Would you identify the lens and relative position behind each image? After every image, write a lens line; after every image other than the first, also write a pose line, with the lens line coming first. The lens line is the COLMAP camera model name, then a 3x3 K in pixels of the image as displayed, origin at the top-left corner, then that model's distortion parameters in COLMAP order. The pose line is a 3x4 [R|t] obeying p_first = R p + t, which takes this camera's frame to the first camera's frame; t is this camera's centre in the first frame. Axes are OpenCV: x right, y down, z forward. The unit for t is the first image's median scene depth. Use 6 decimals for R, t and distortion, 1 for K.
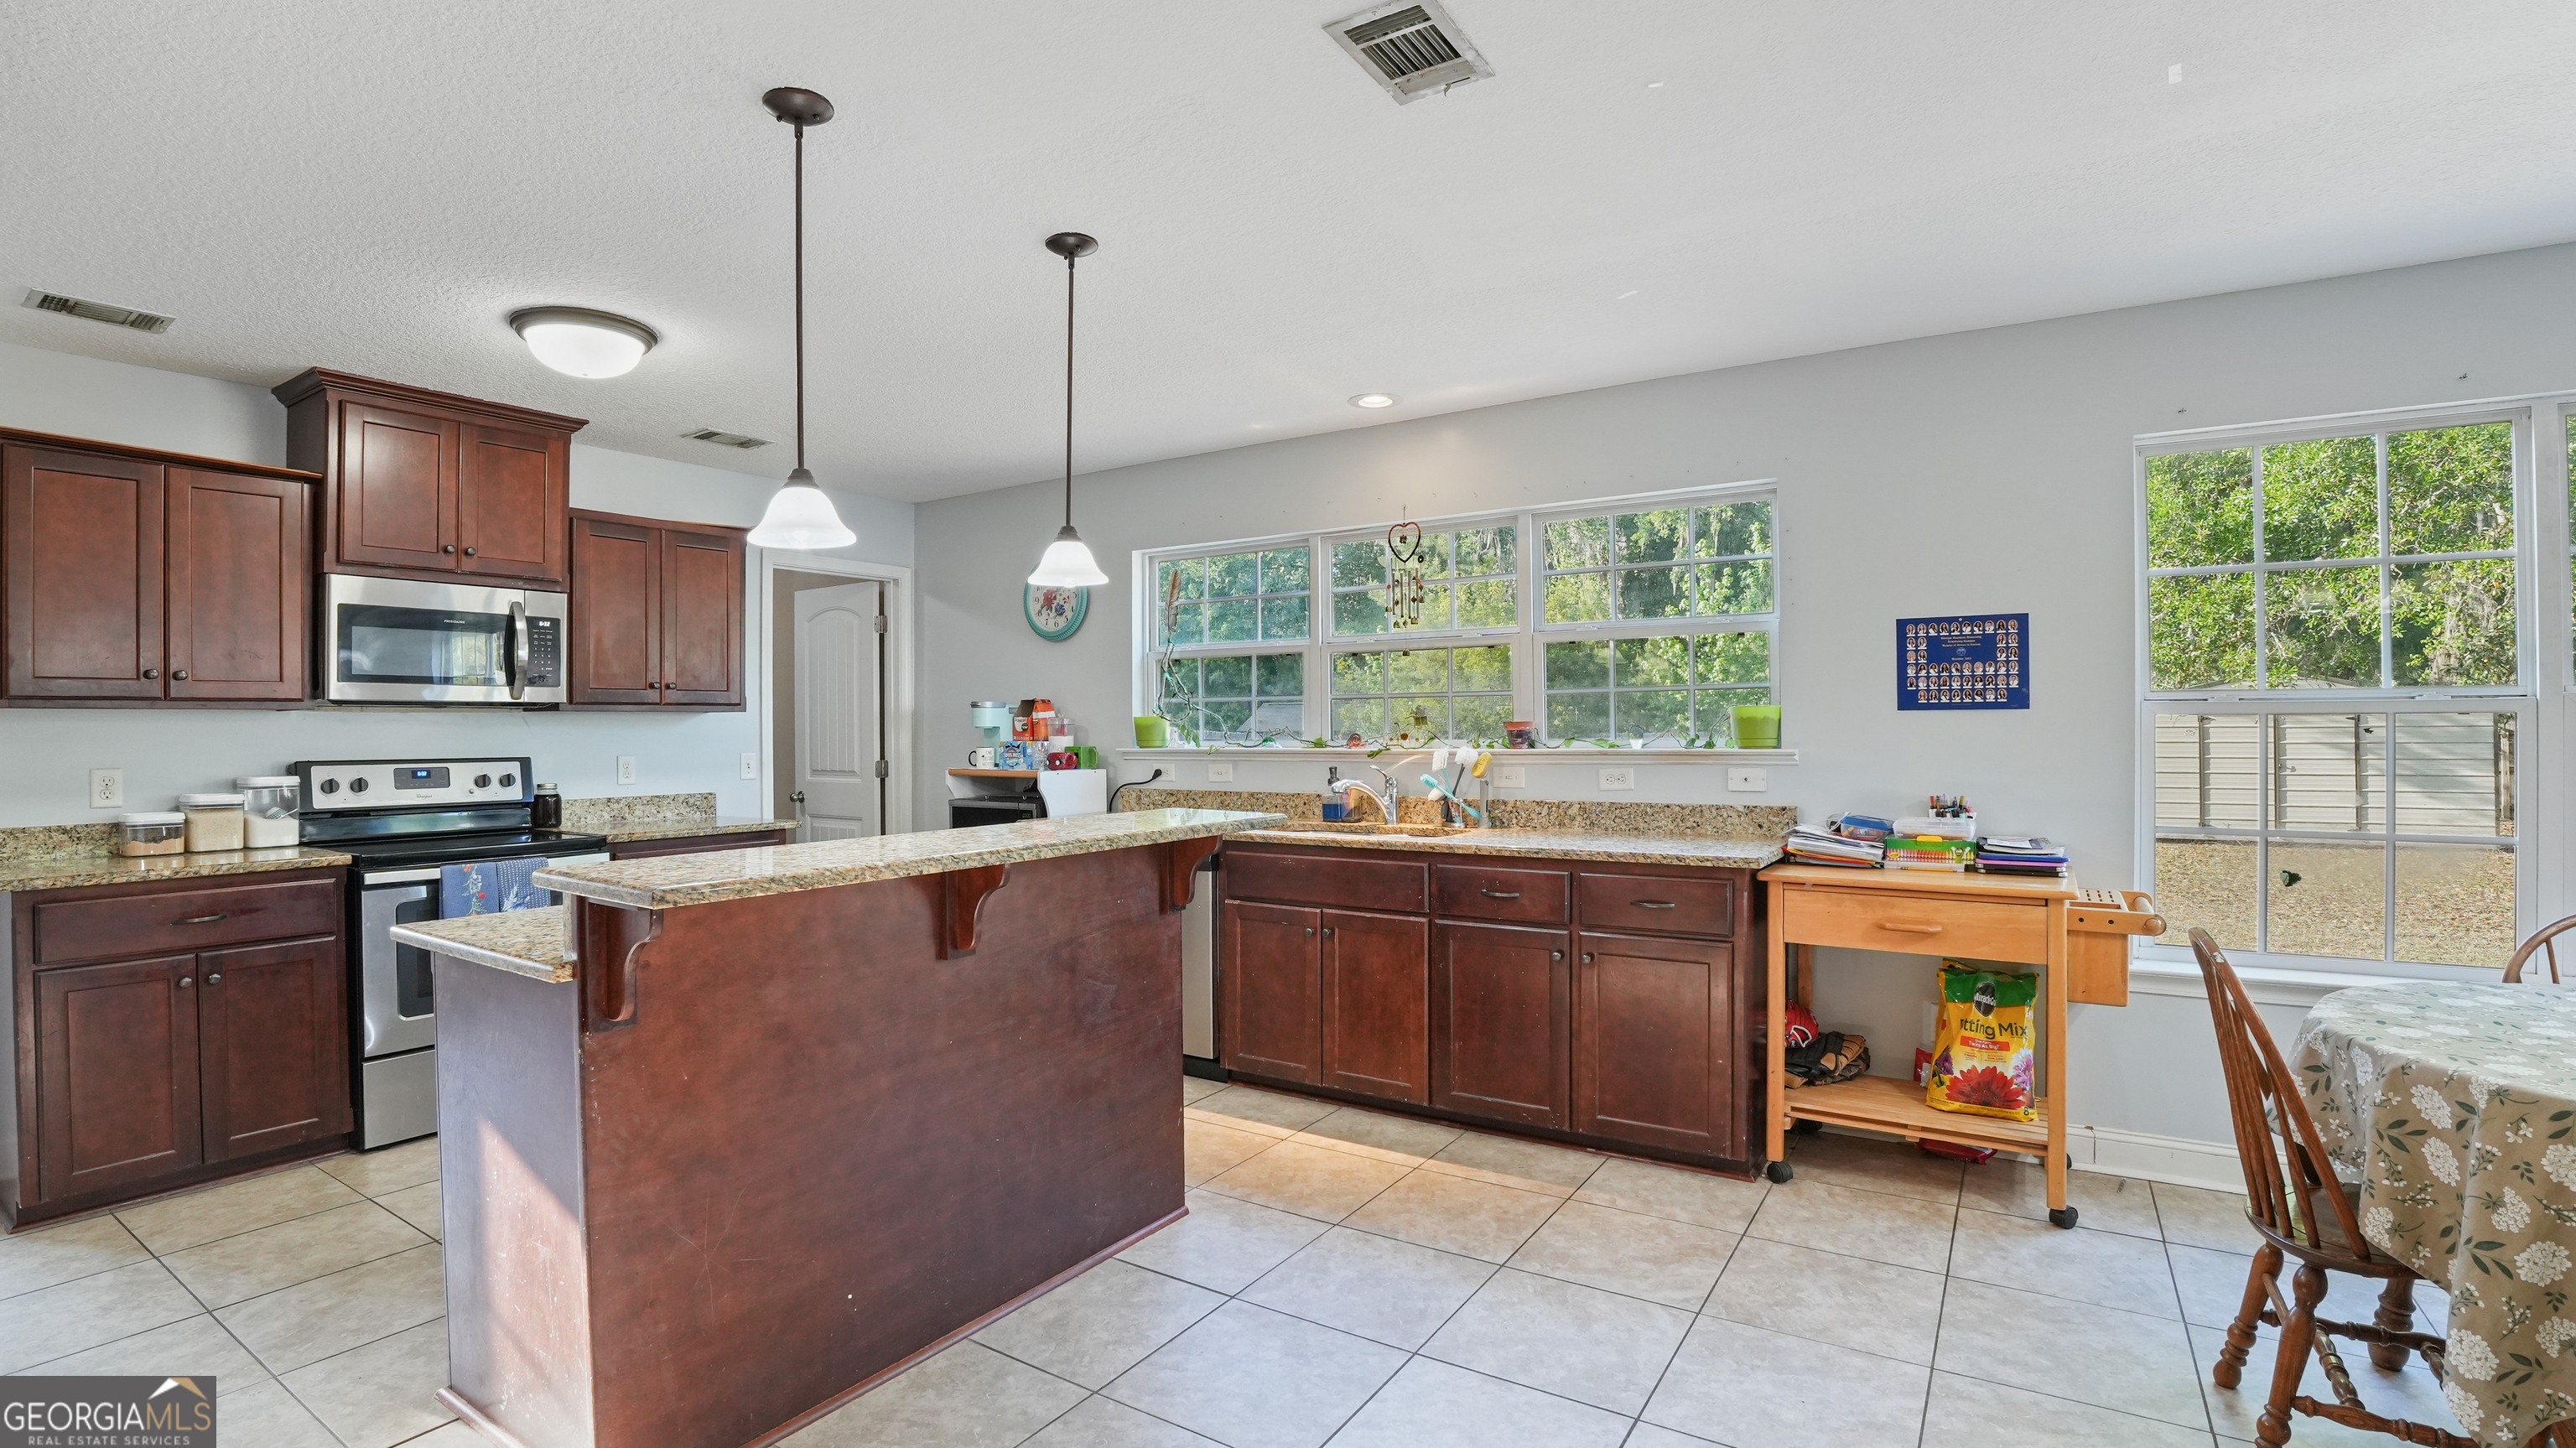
lens RADIAL K [[1165.0, 0, 1275.0], [0, 1165.0, 728.3], [0, 0, 1]] dist [-0.041959, 0.000229]
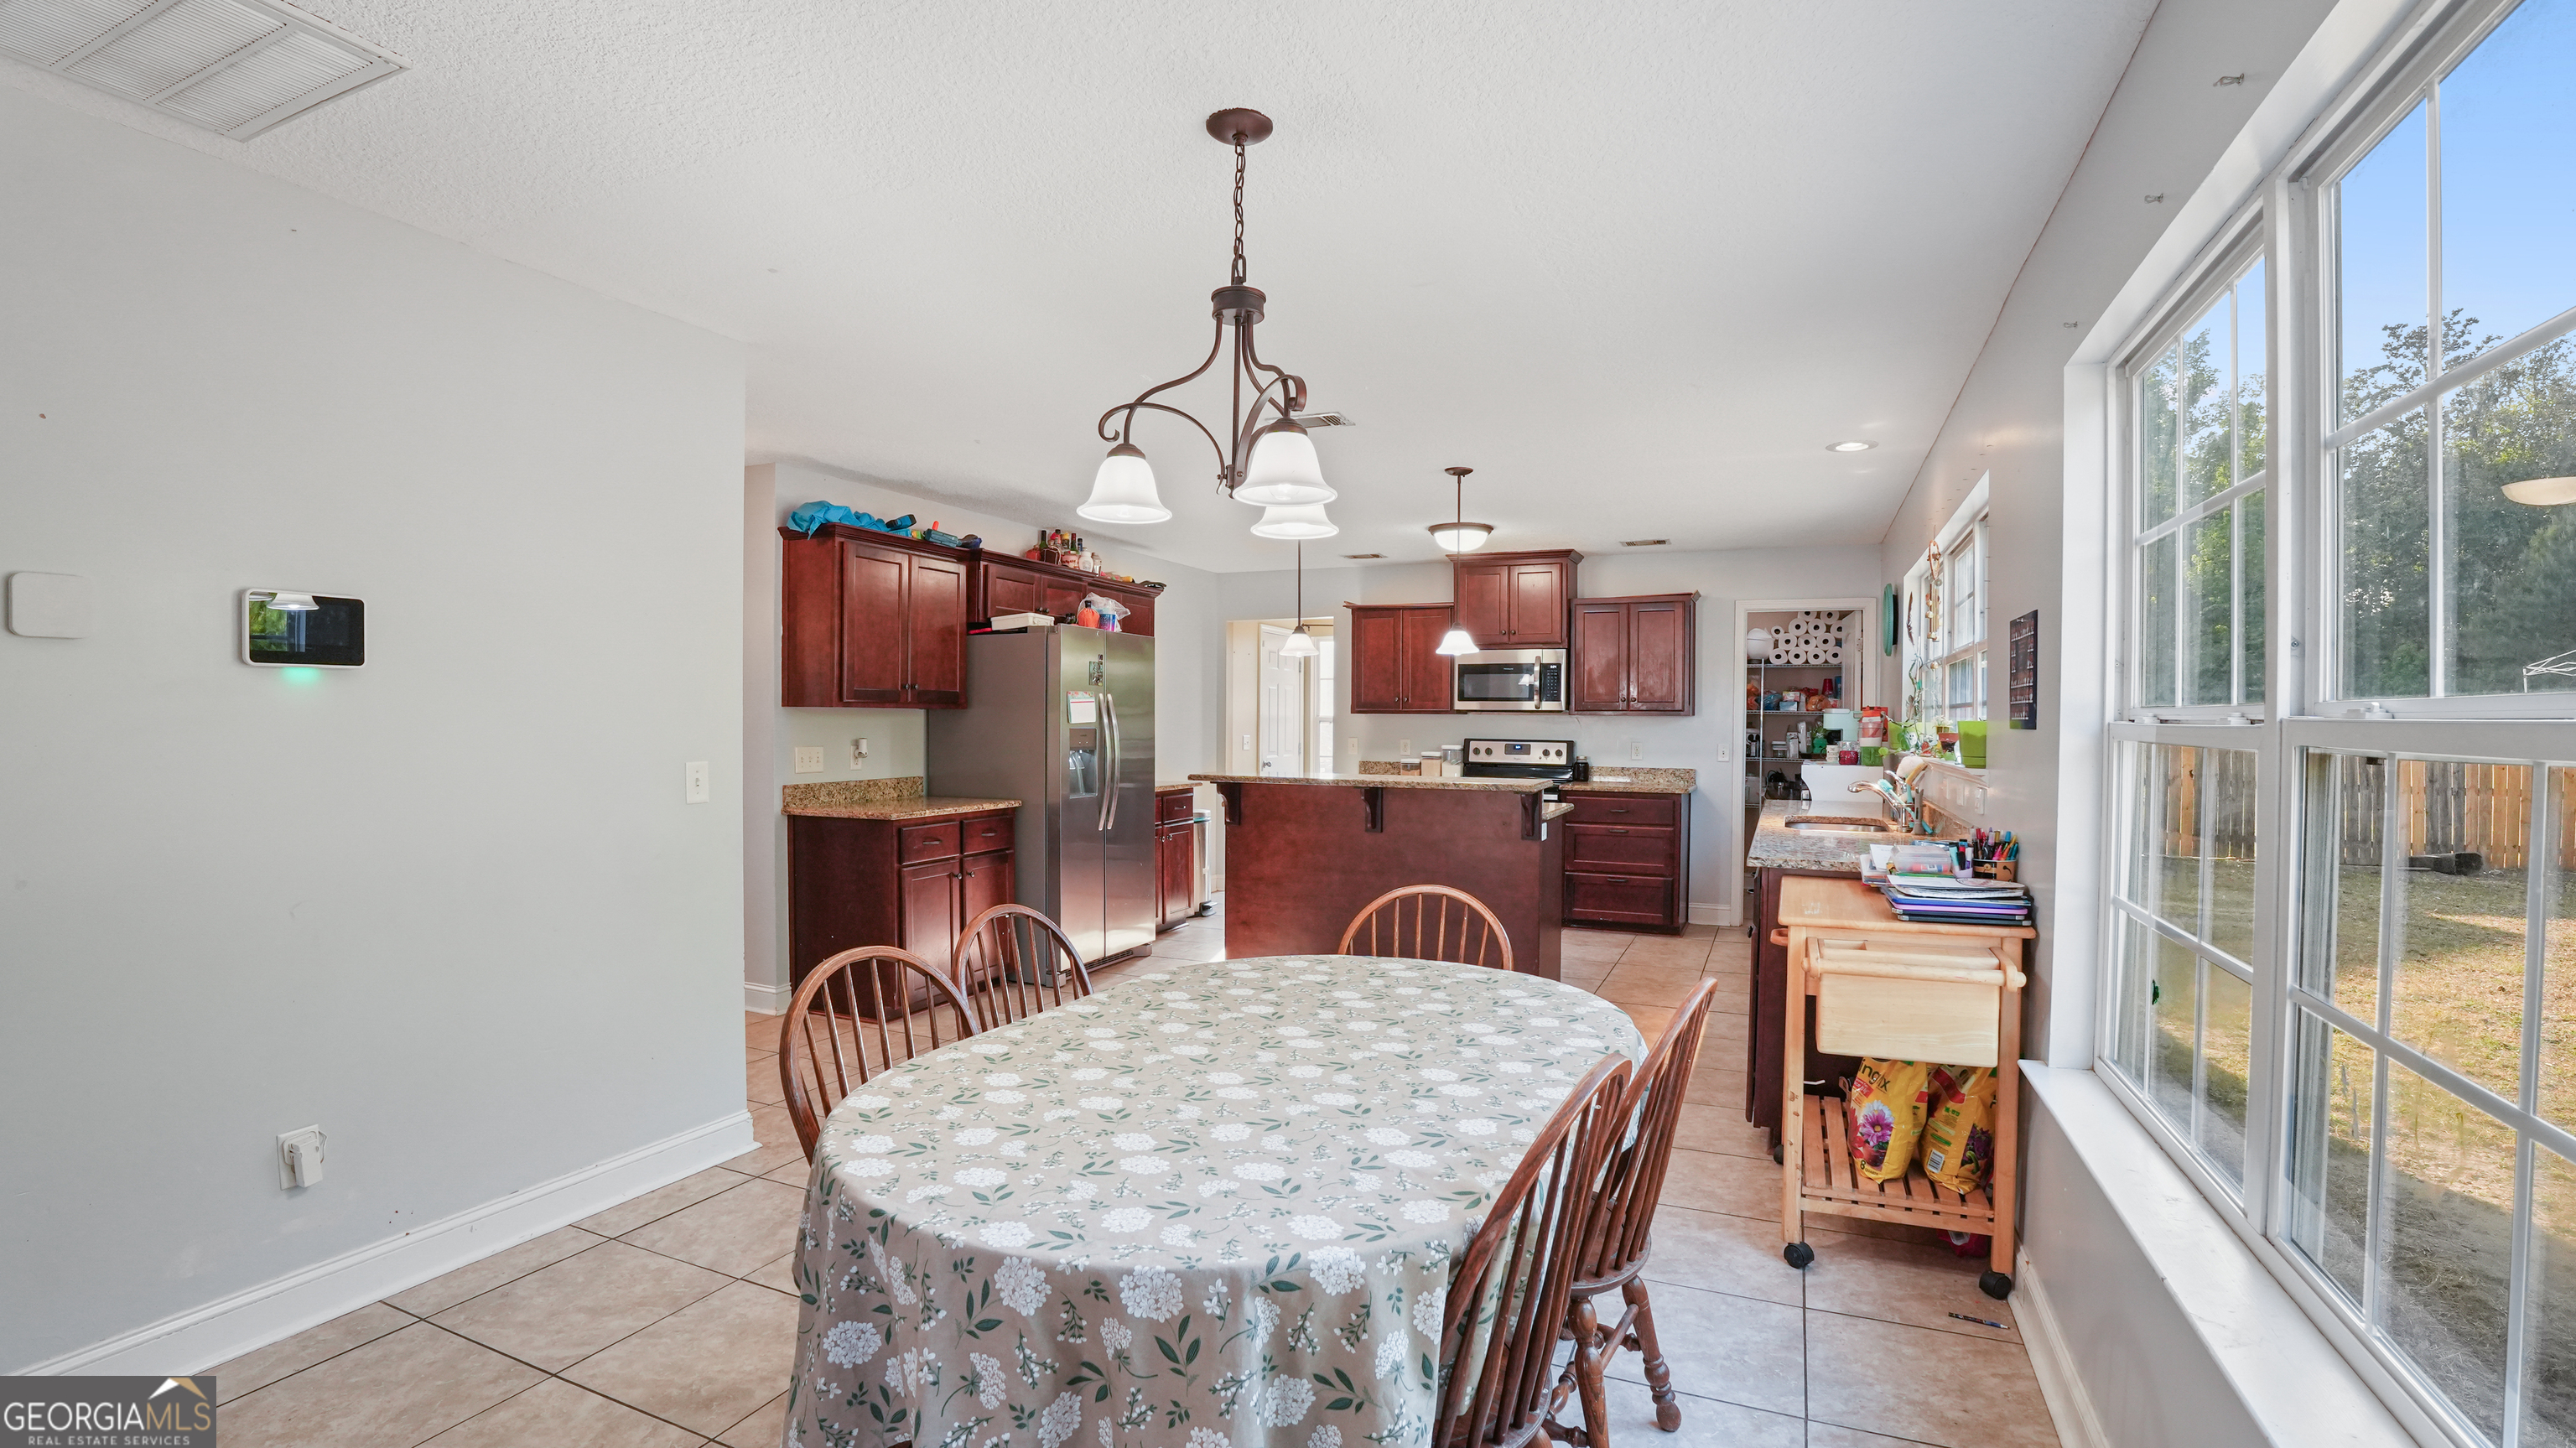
lens RADIAL K [[1165.0, 0, 1275.0], [0, 1165.0, 728.3], [0, 0, 1]] dist [-0.041959, 0.000229]
pose [[0.162505, 0.019236, -0.986520, 1.150367], [-0.009872, 0.999792, 0.017869, -0.023703], [0.986658, 0.006835, 0.162661, 0.277791]]
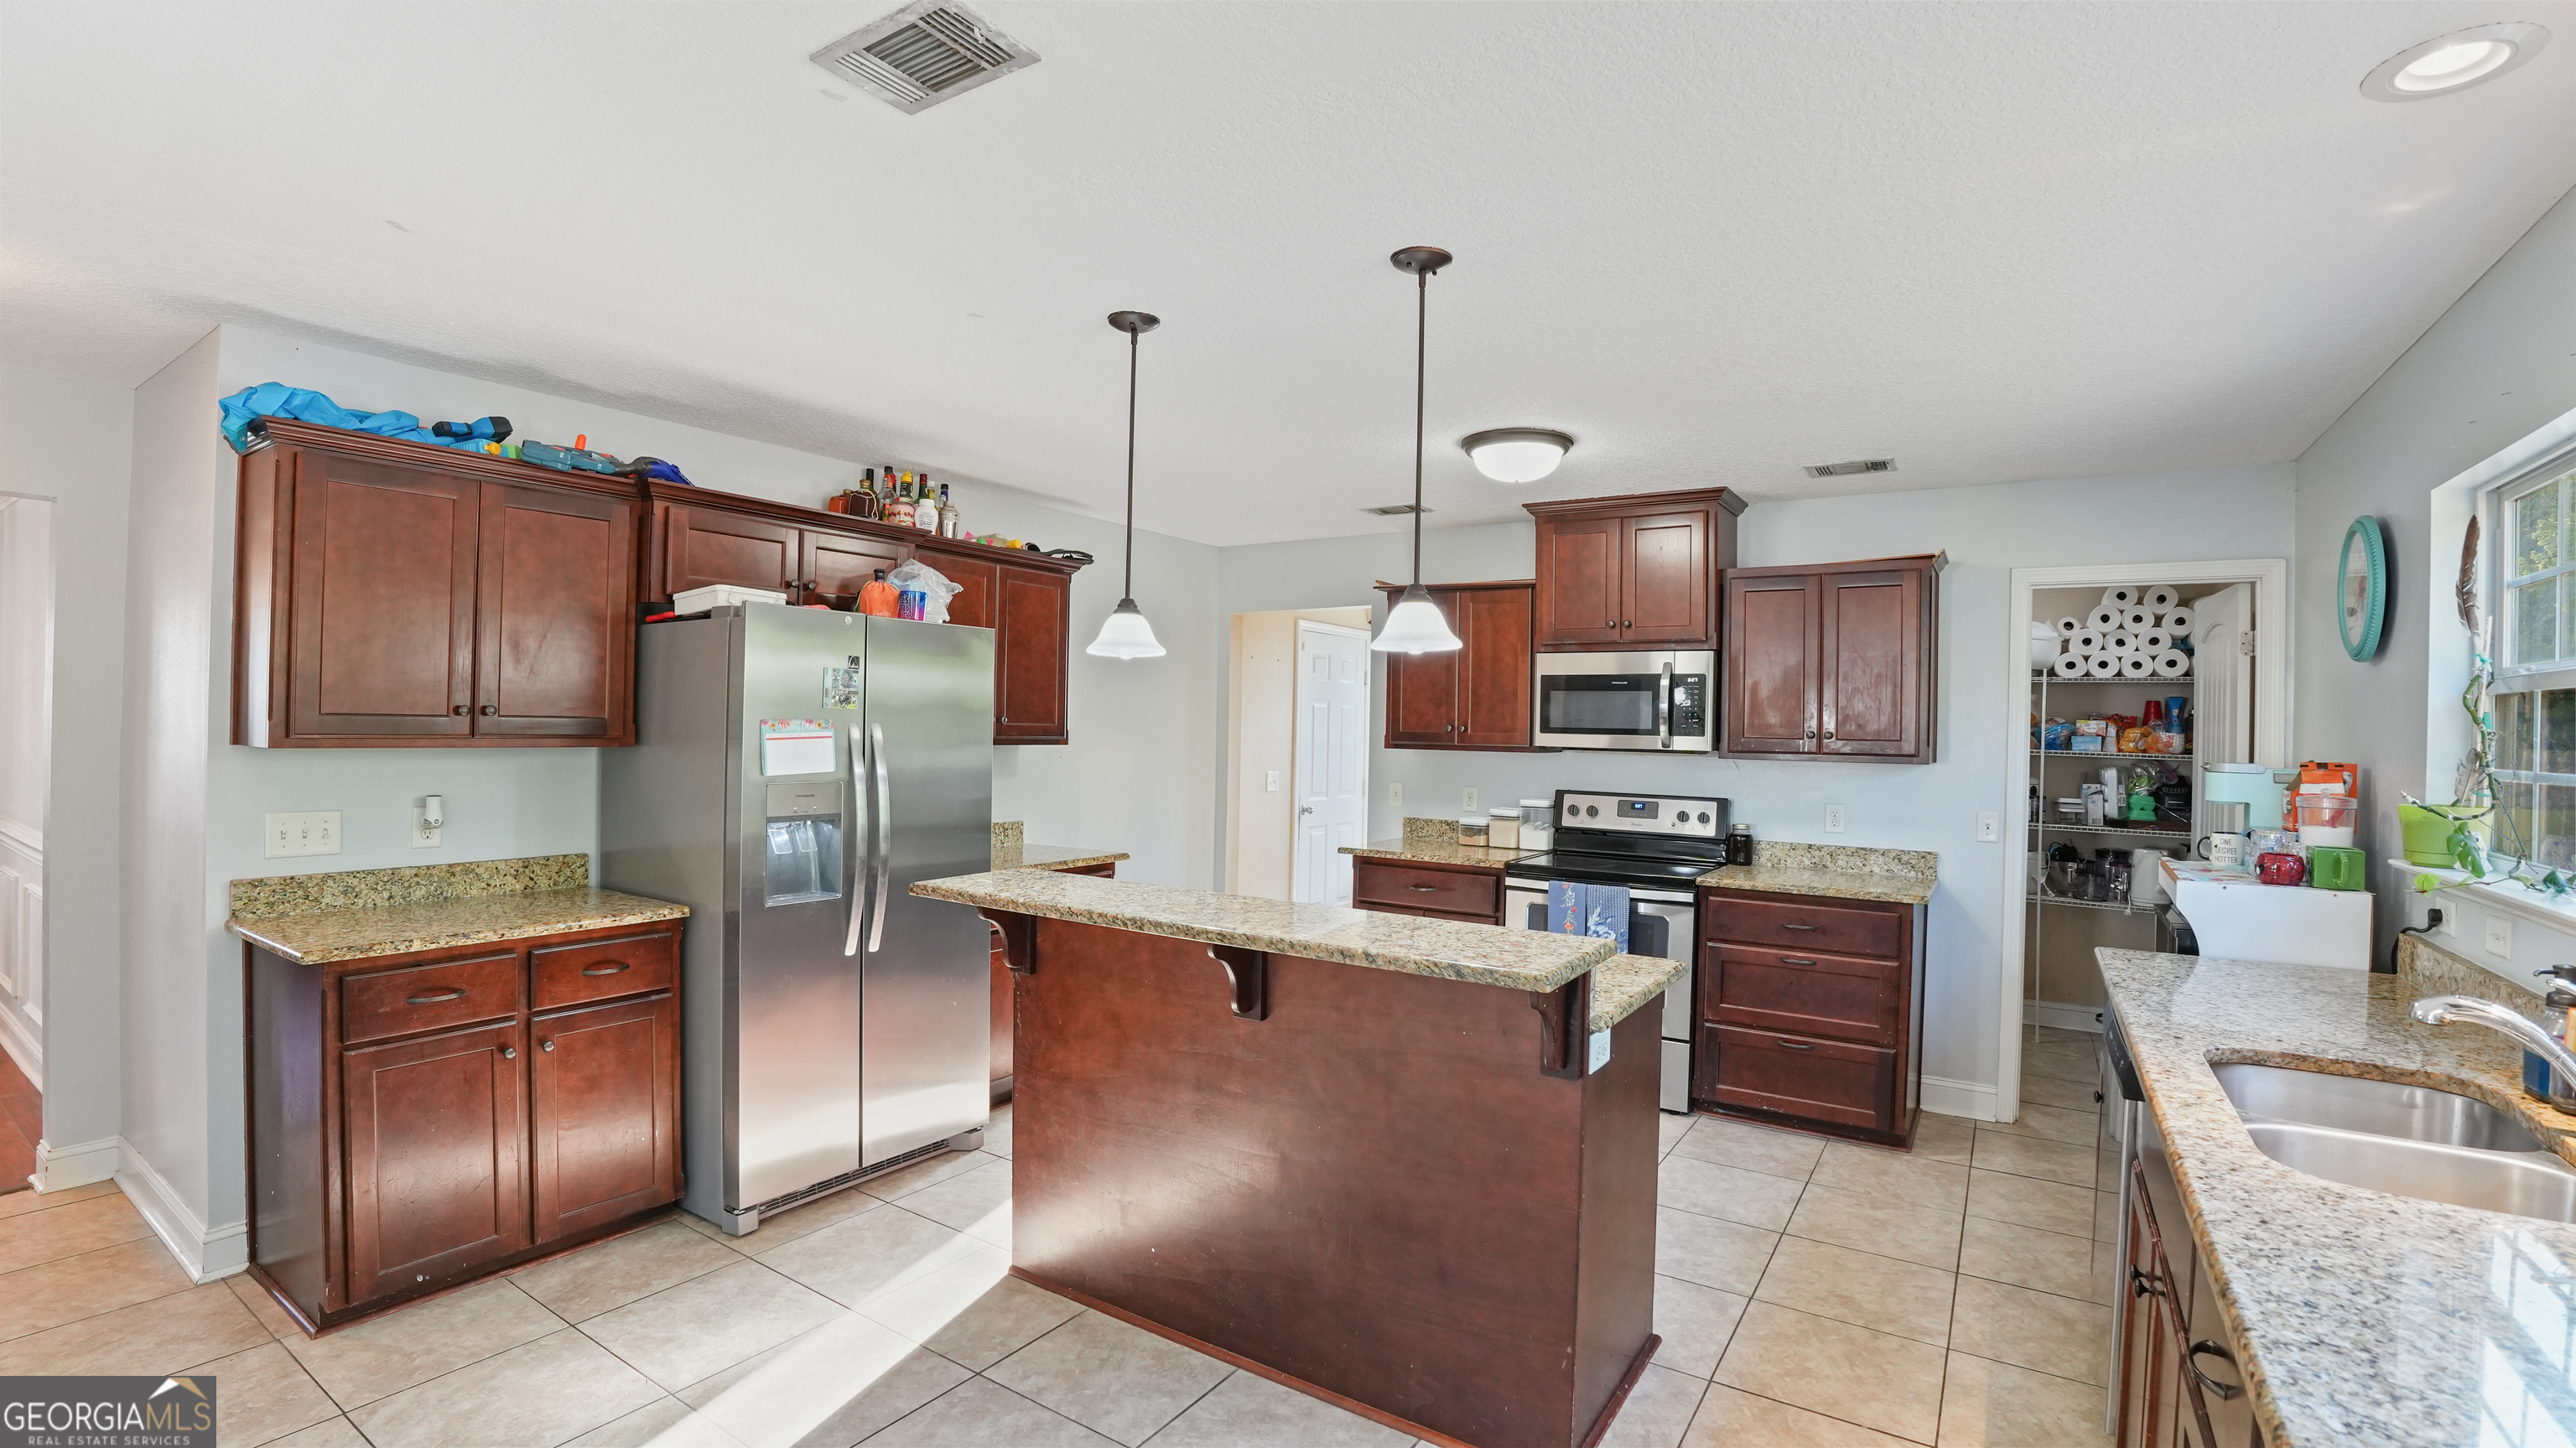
lens RADIAL K [[1135.1, 0, 1281.7], [0, 1135.1, 721.5], [0, 0, 1]] dist [-0.057514, 0.010749]
pose [[-0.003042, 0.005981, -0.999977, 0.474827], [-0.019484, 0.999792, 0.006039, -0.051922], [0.999806, 0.019502, -0.002925, 0.629757]]
